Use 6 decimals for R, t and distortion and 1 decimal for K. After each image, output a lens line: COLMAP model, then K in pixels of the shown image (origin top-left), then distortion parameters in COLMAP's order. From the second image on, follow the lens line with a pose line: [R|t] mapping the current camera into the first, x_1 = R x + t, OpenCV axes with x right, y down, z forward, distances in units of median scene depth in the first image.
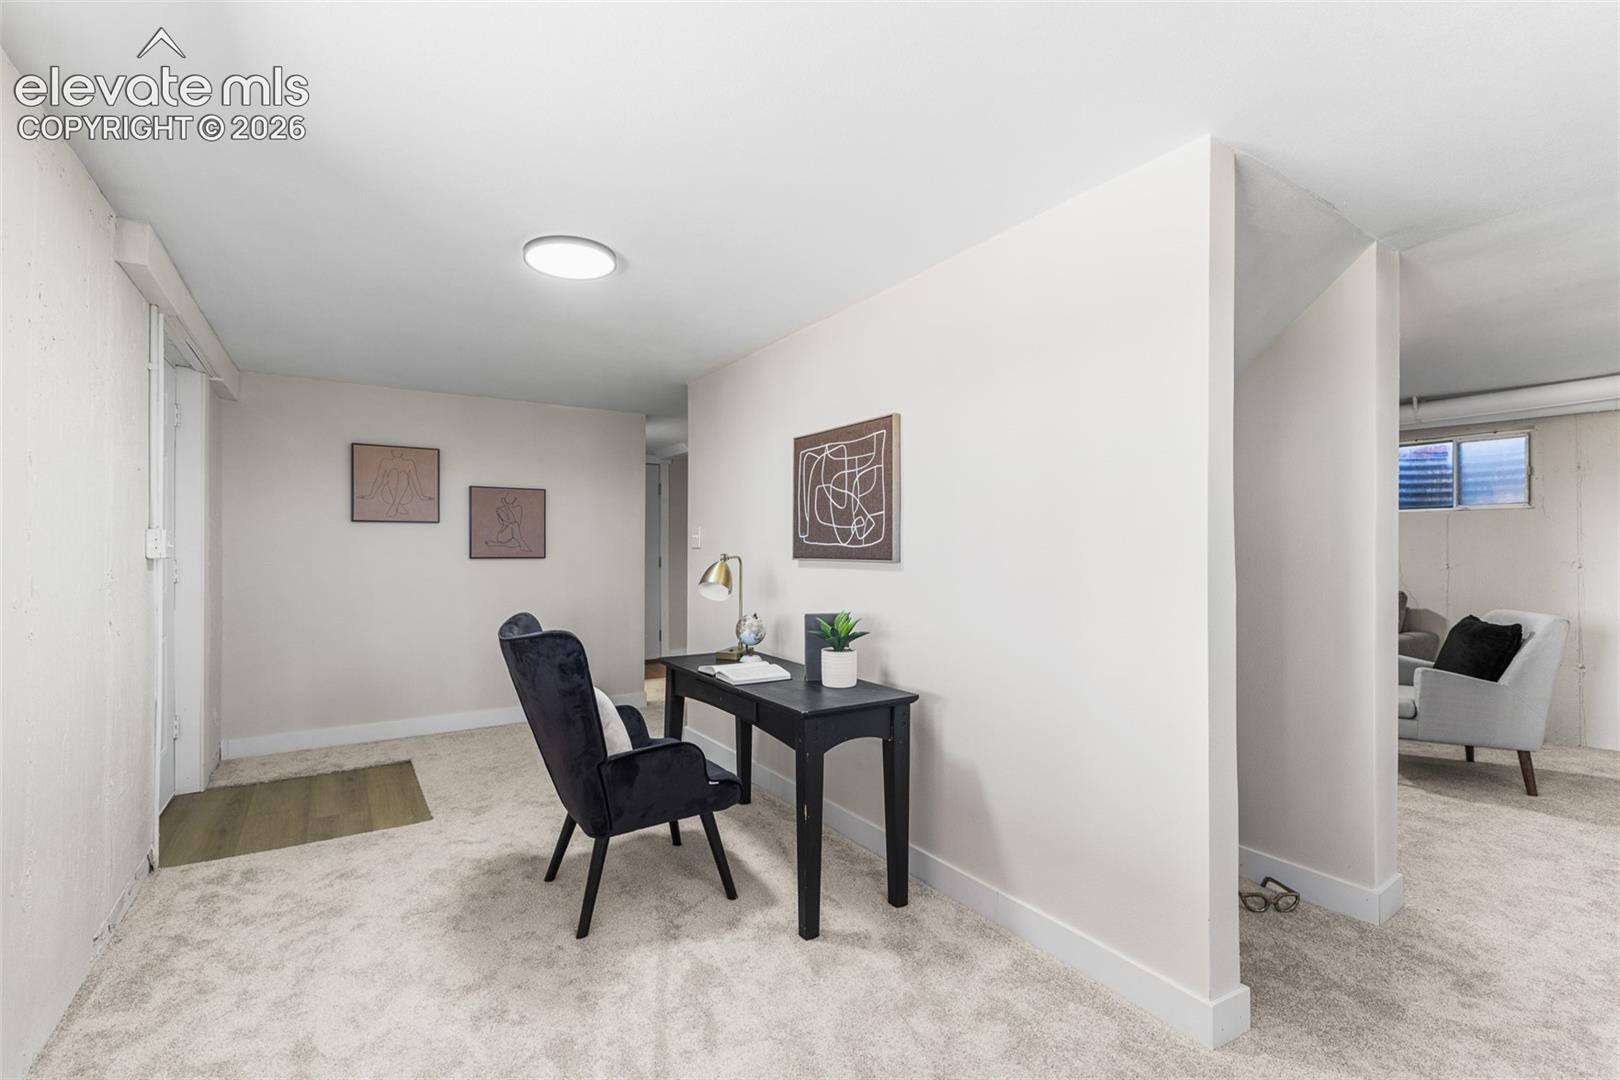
lens RADIAL K [[700.9, 0, 803.5], [0, 700.9, 547.8], [0, 0, 1]] dist [-0.000655, -0.000152]
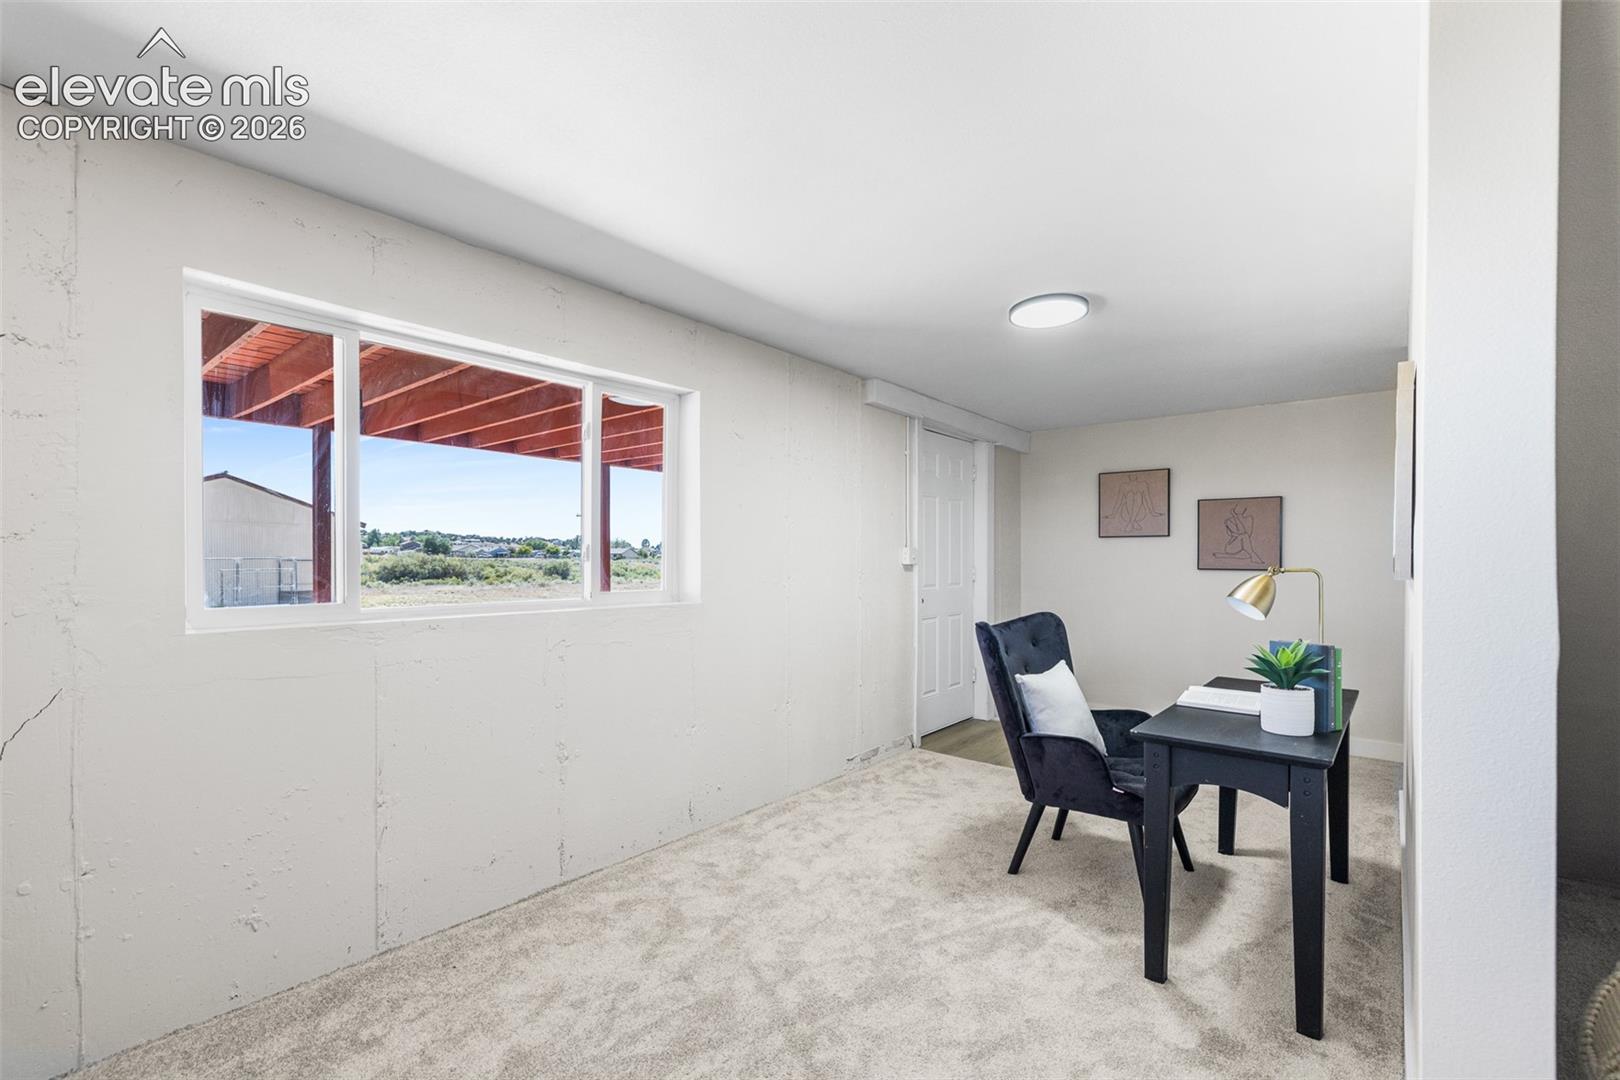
lens RADIAL K [[711.7, 0, 810.6], [0, 711.7, 567.4], [0, 0, 1]] dist [0.000805, 0.000204]
pose [[0.298937, 0.012698, -0.954188, 0.744188], [-0.003524, 0.999919, 0.012203, 0.002644], [0.954266, -0.000286, 0.298957, 0.280152]]
